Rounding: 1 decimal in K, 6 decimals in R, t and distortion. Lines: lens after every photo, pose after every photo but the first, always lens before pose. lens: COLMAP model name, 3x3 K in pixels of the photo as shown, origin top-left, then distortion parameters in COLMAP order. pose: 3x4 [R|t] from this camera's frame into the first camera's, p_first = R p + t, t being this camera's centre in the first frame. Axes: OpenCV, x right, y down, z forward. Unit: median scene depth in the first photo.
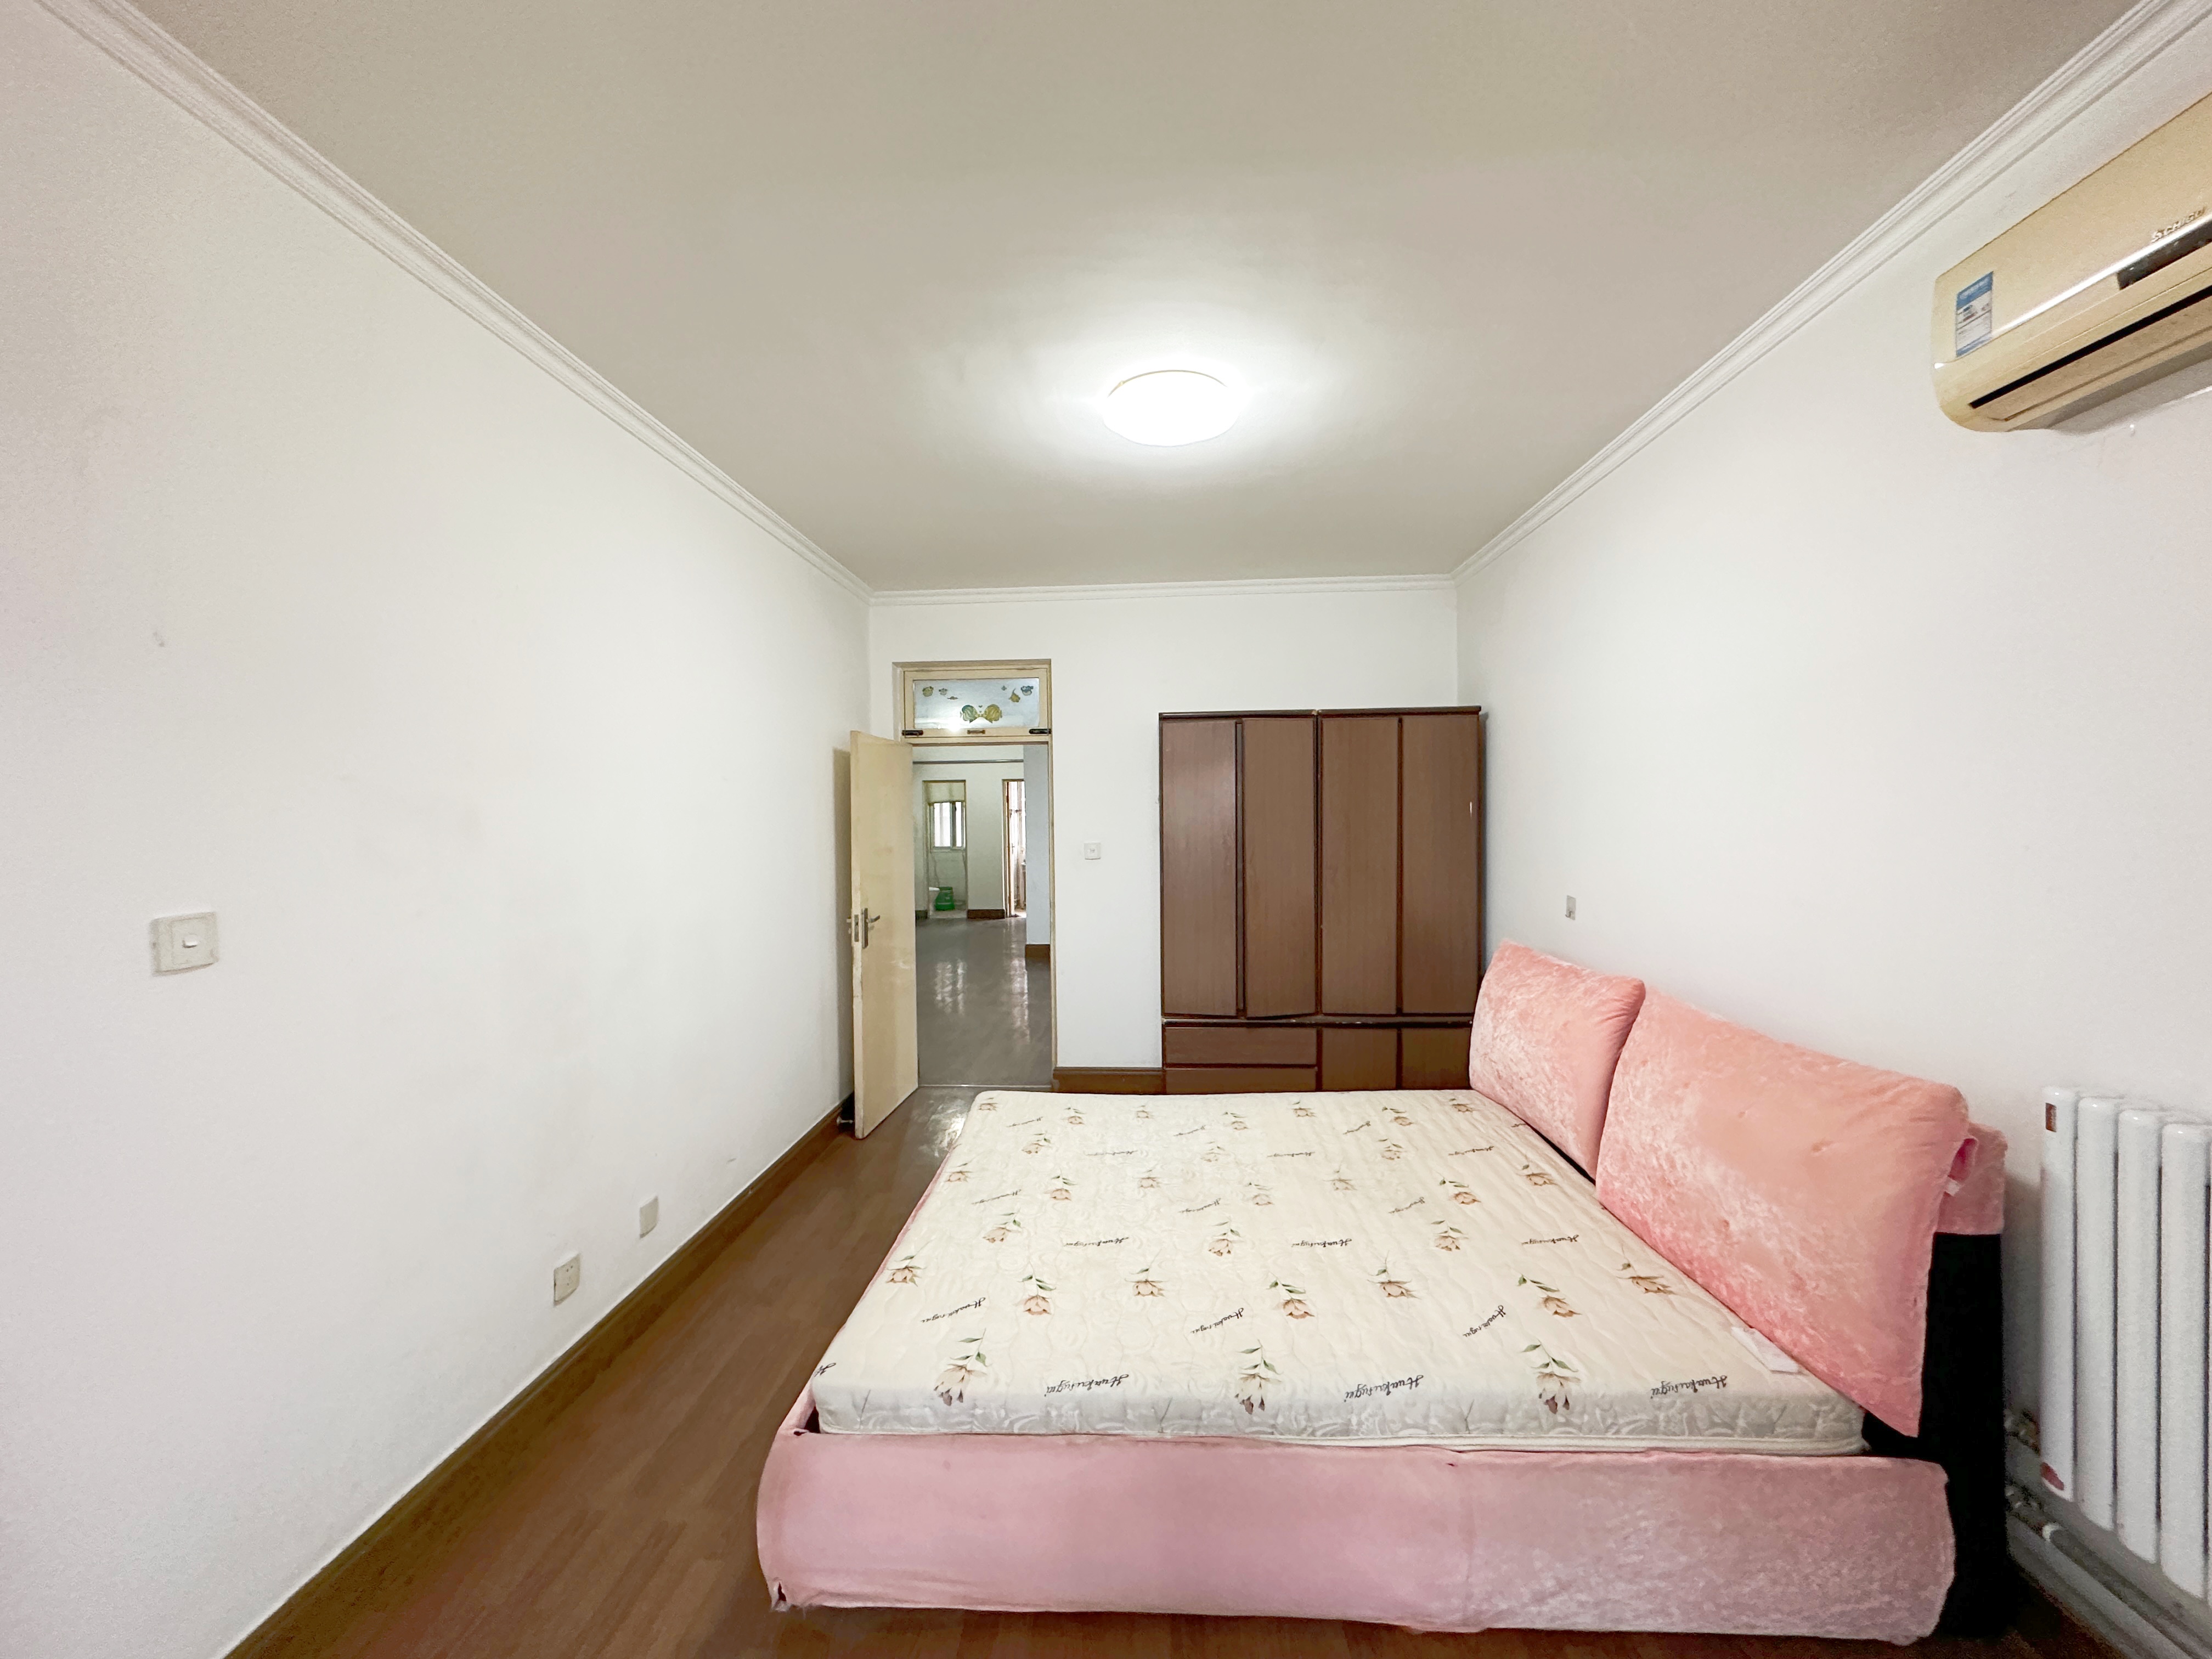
lens RADIAL K [[886.4, 0, 1099.8], [0, 886.4, 829.7], [0, 0, 1]] dist [0.001234, 0.000260]
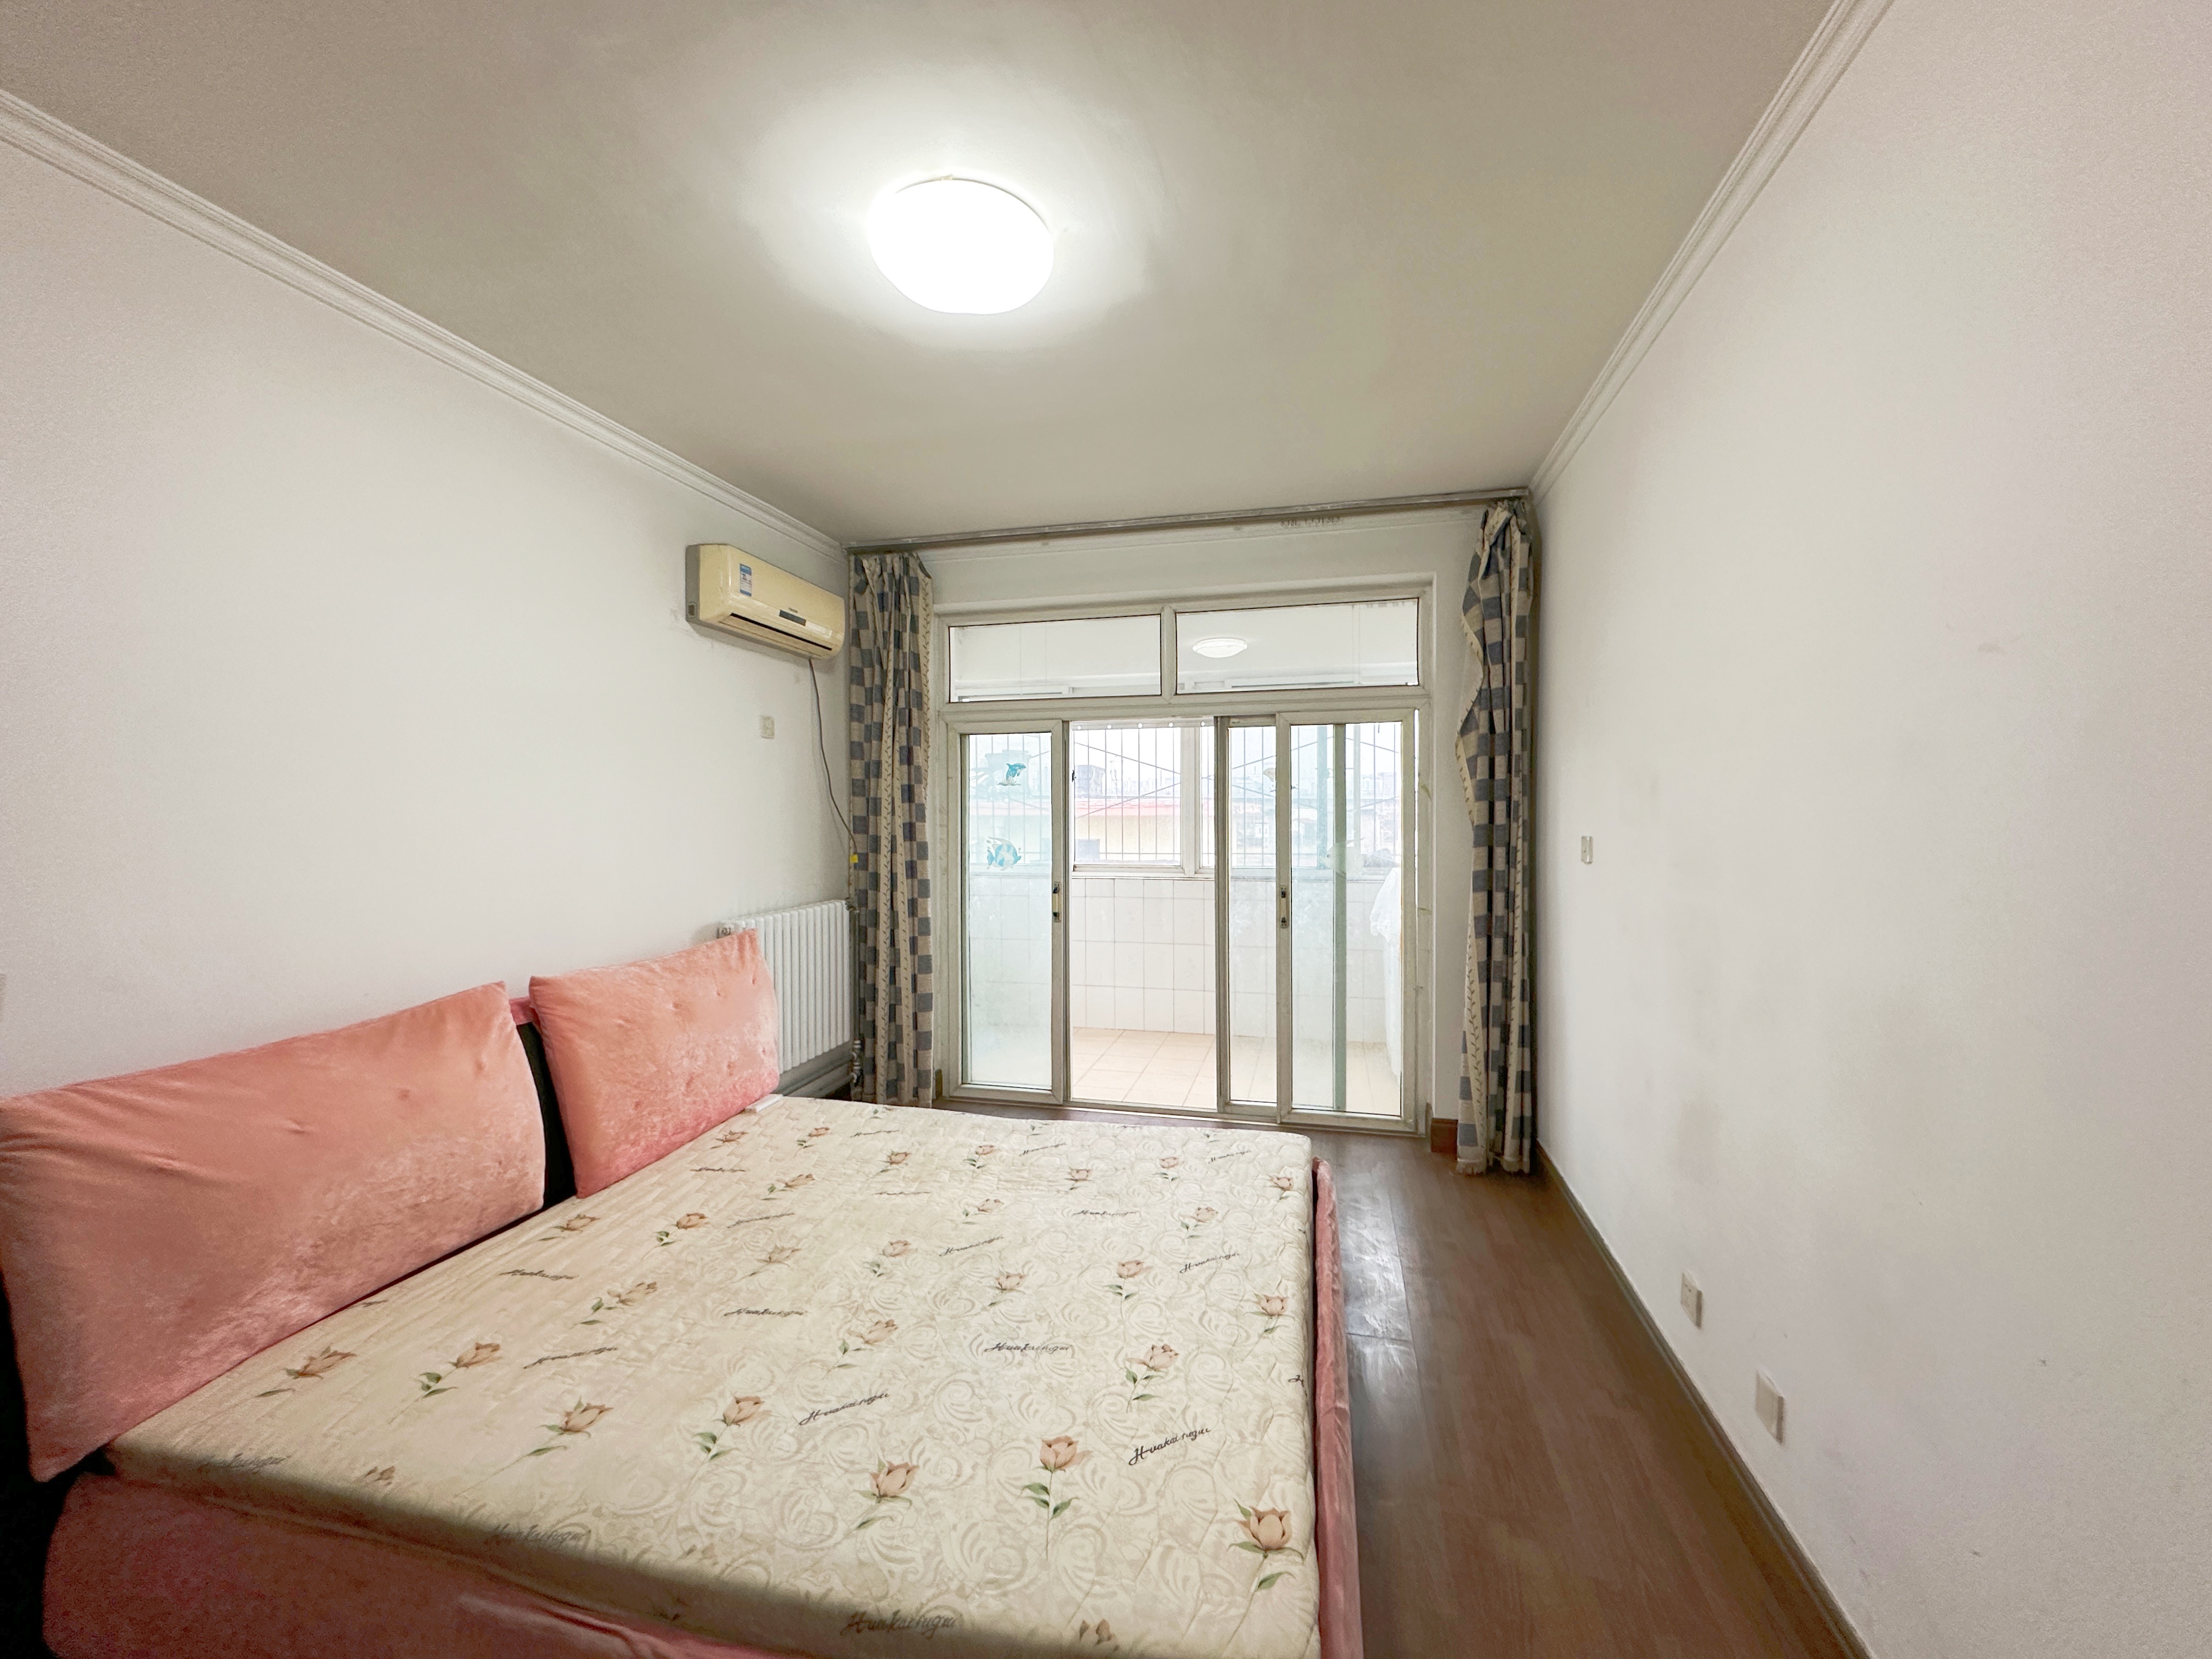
lens RADIAL K [[886.4, 0, 1099.8], [0, 886.4, 829.7], [0, 0, 1]] dist [0.001234, 0.000260]
pose [[-0.983173, 0.012432, 0.182251, -0.160217], [0.019100, 0.999209, 0.034878, -0.007094], [-0.181673, 0.037772, -0.982633, 1.698113]]
